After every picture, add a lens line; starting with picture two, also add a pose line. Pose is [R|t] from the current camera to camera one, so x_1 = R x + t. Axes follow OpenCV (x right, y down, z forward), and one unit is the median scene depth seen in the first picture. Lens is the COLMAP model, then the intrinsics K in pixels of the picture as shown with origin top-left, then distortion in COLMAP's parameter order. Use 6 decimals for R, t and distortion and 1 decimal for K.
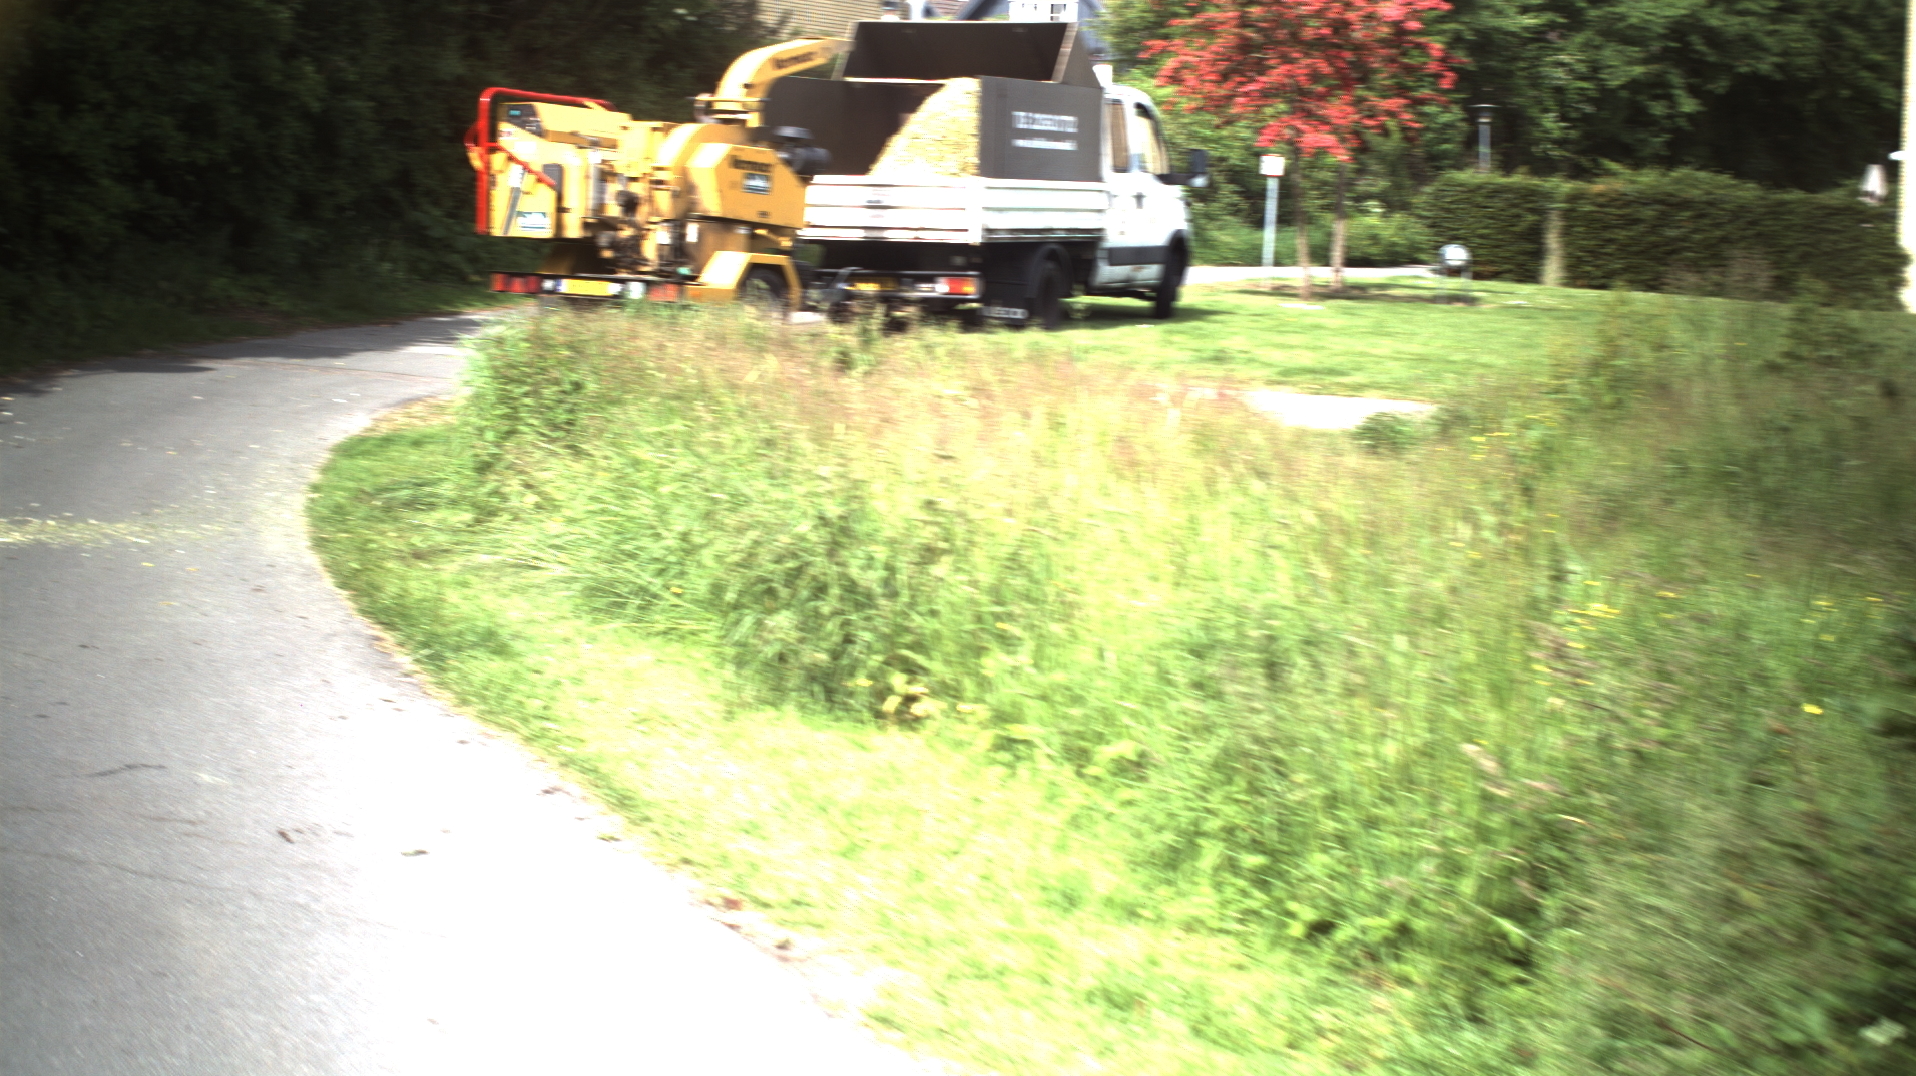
lens RADIAL K [[3366.9, 0, 958.0], [0, 3366.9, 538.0], [0, 0, 1]] dist [-0.305077, 0.524460]
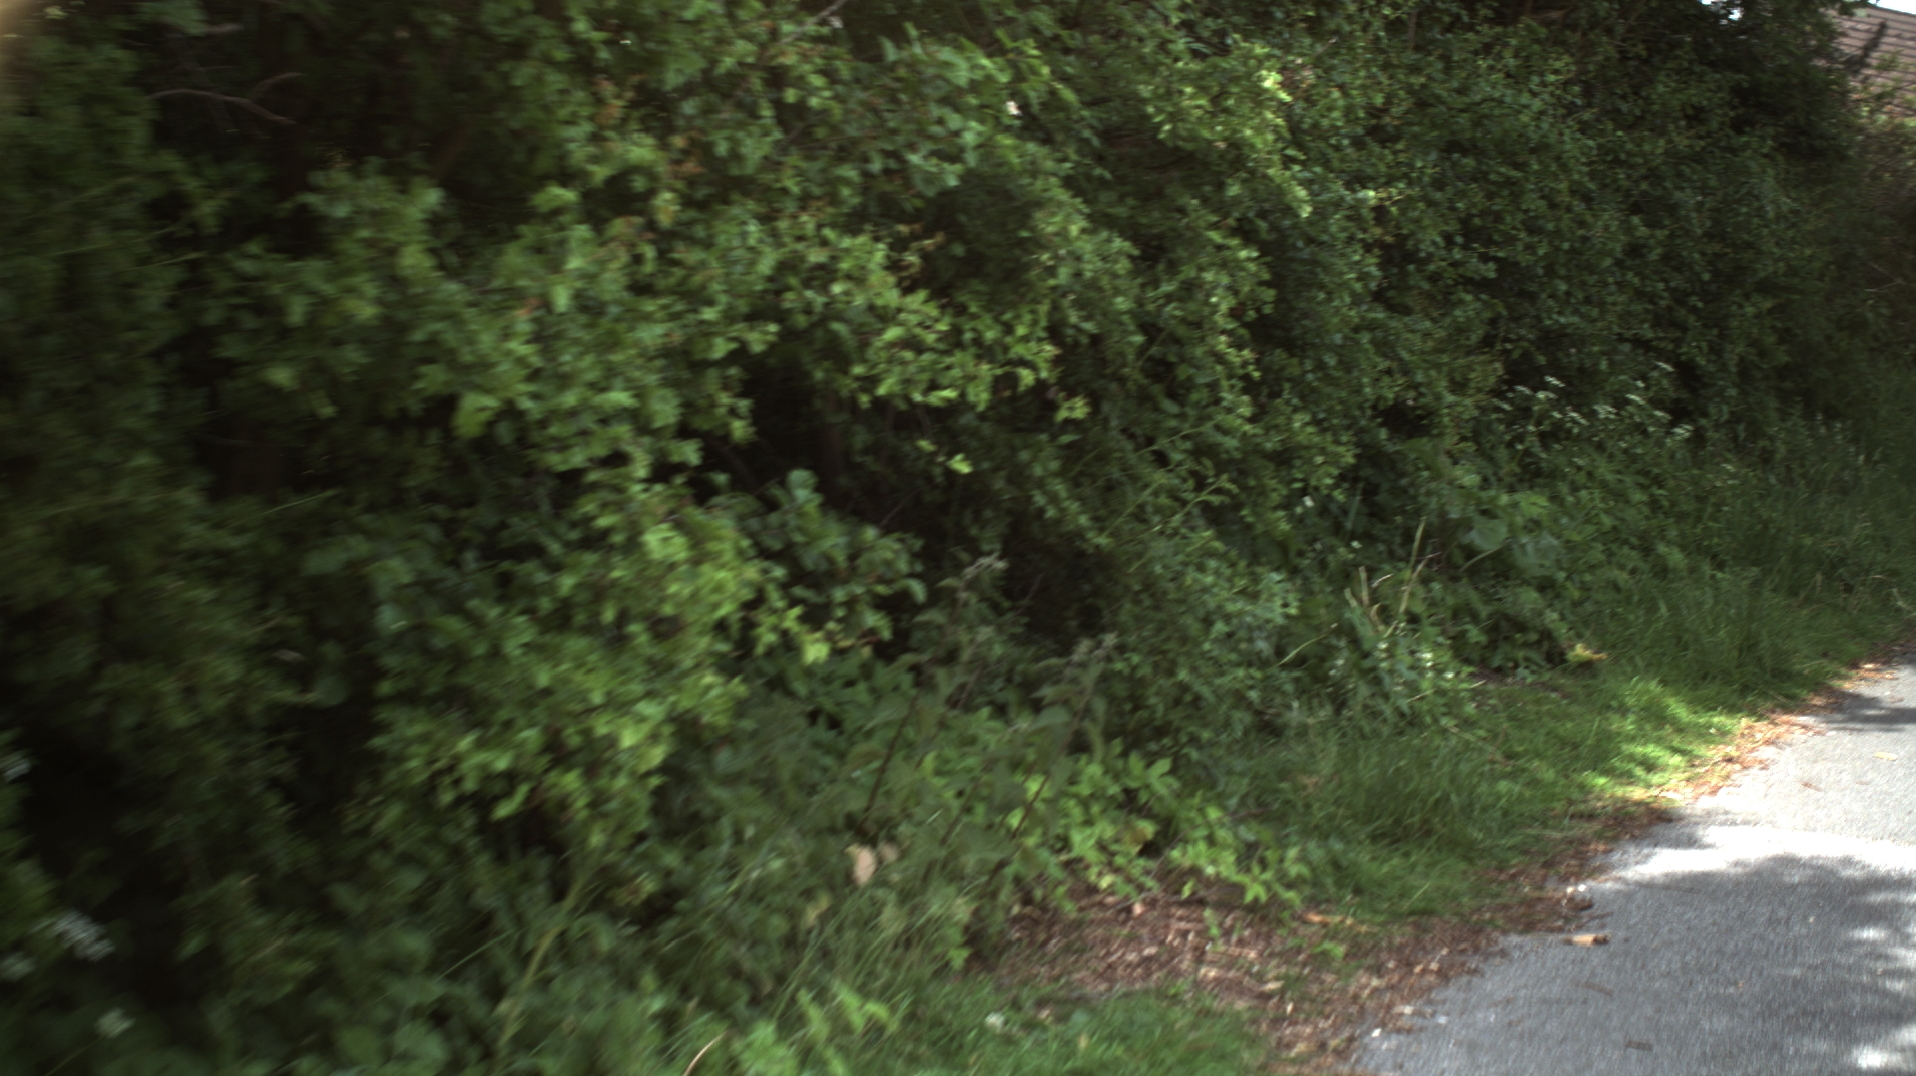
lens RADIAL K [[3366.9, 0, 958.0], [0, 3366.9, 538.0], [0, 0, 1]] dist [-0.305077, 0.524460]
pose [[0.991337, -0.021485, -0.129575, -0.201337], [0.016699, 0.999141, -0.037916, -0.094623], [0.130278, 0.035424, 0.990844, 0.747510]]
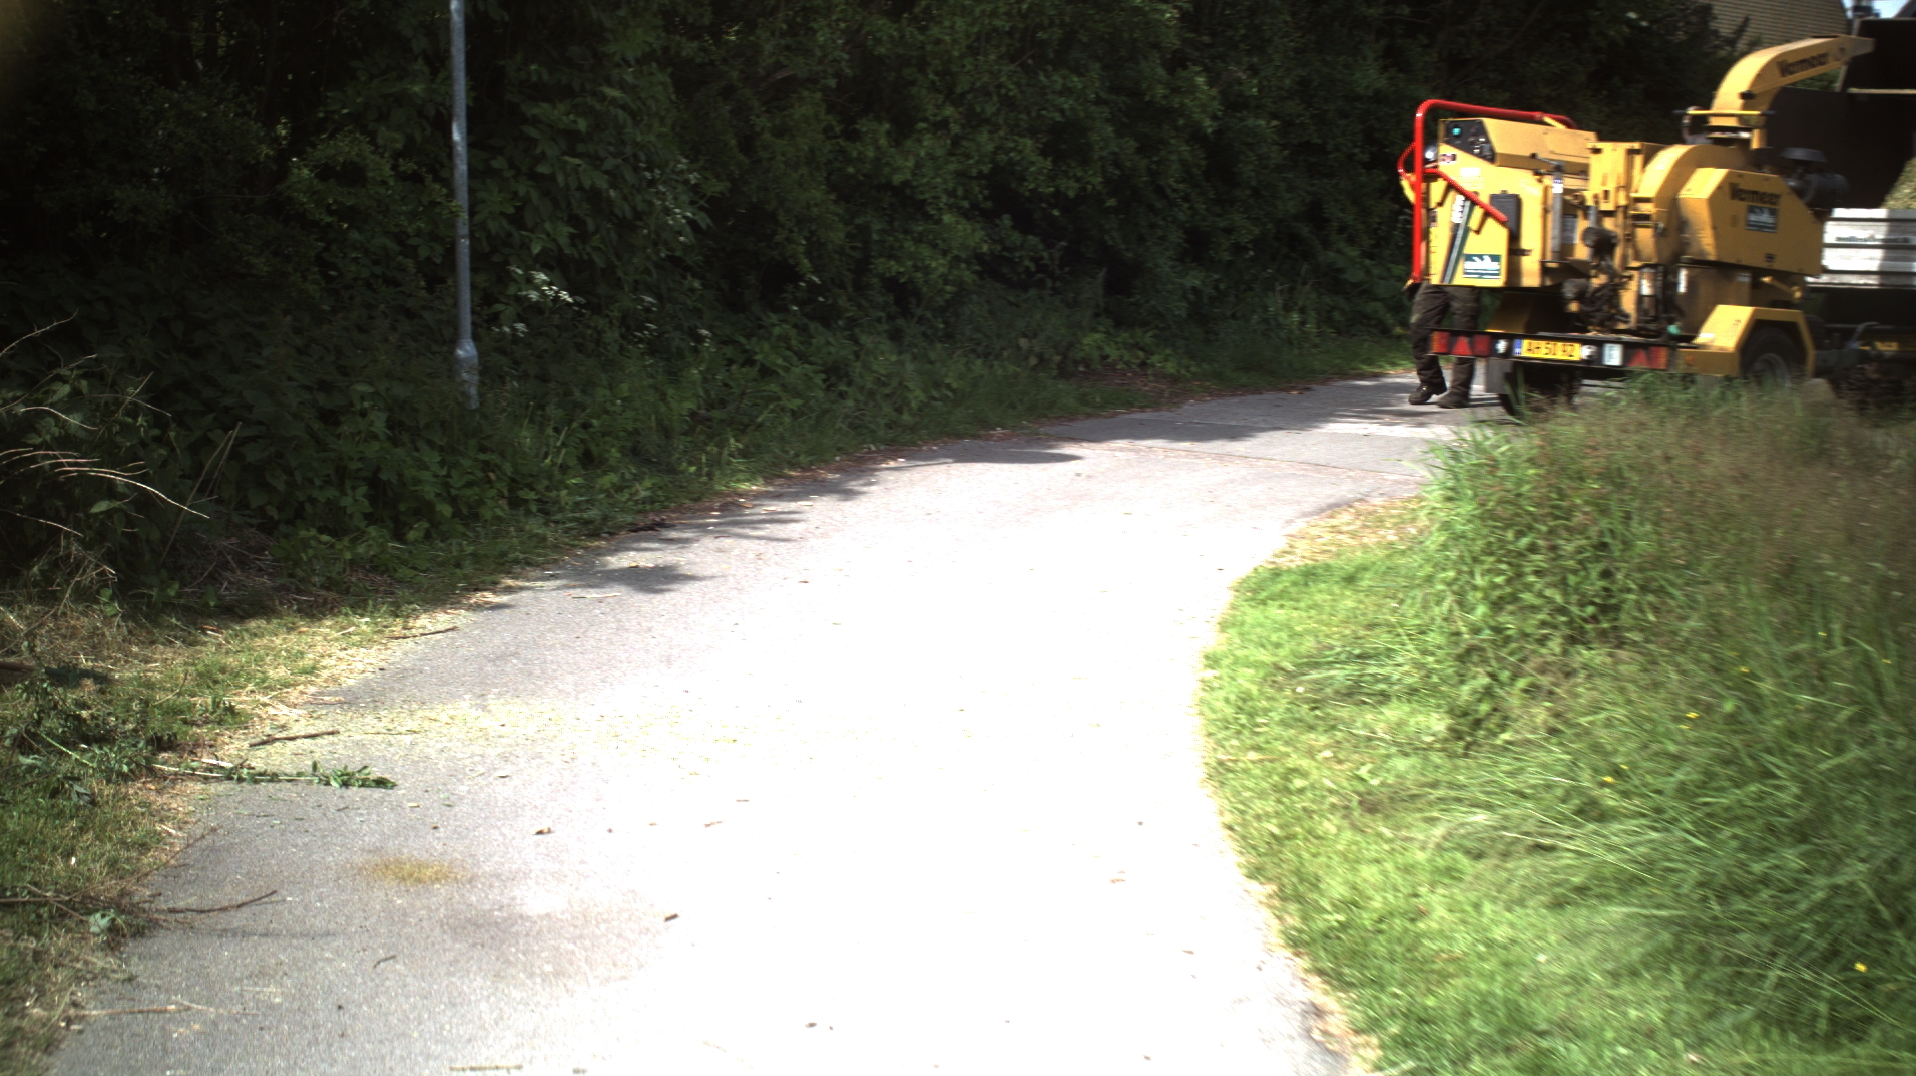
lens RADIAL K [[3366.9, 0, 958.0], [0, 3366.9, 538.0], [0, 0, 1]] dist [-0.305077, 0.524460]
pose [[0.965350, 0.009007, -0.260801, -0.039199], [-0.011415, 0.999905, -0.007720, -0.022157], [0.260707, 0.010429, 0.965362, 0.197470]]
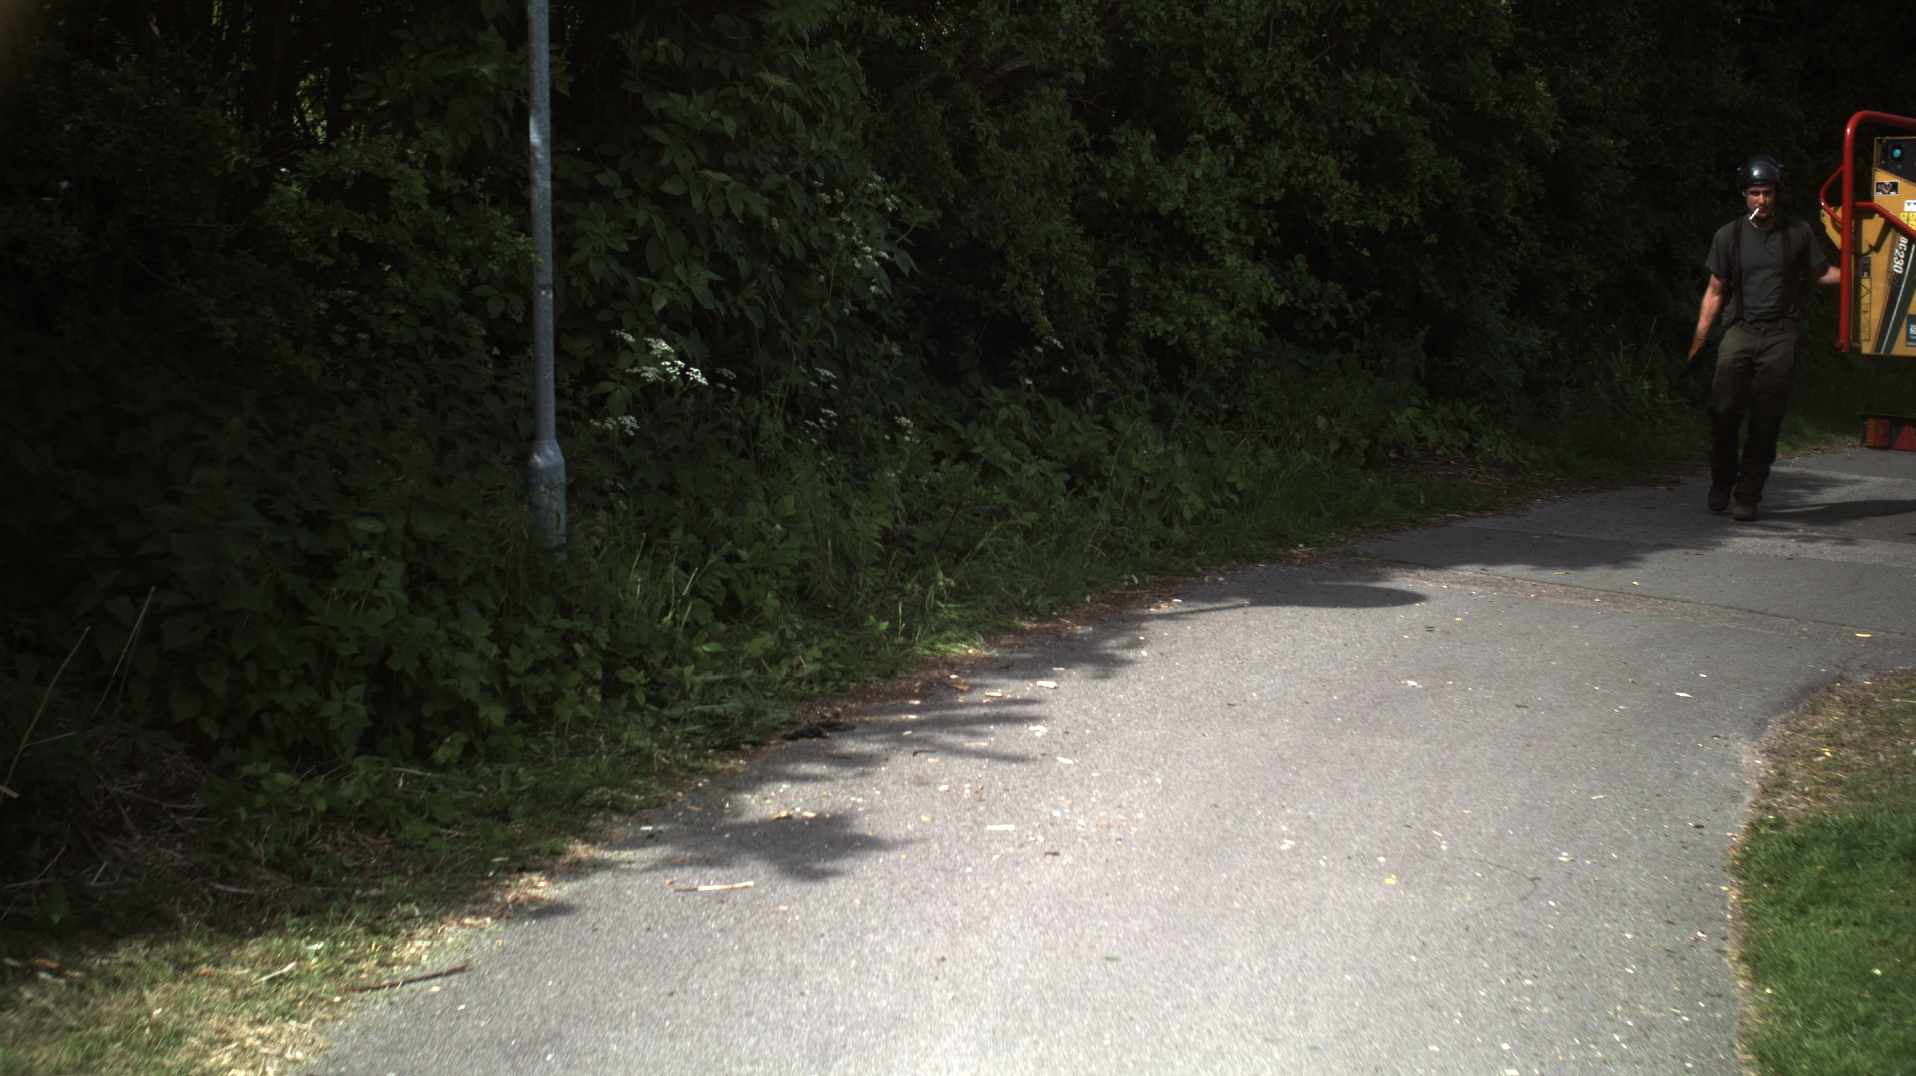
lens RADIAL K [[3366.9, 0, 958.0], [0, 3366.9, 538.0], [0, 0, 1]] dist [-0.305077, 0.524460]
pose [[0.947237, 0.019523, -0.319940, -0.103136], [-0.025363, 0.999579, -0.014095, -0.044686], [0.319530, 0.021466, 0.947333, 0.382162]]
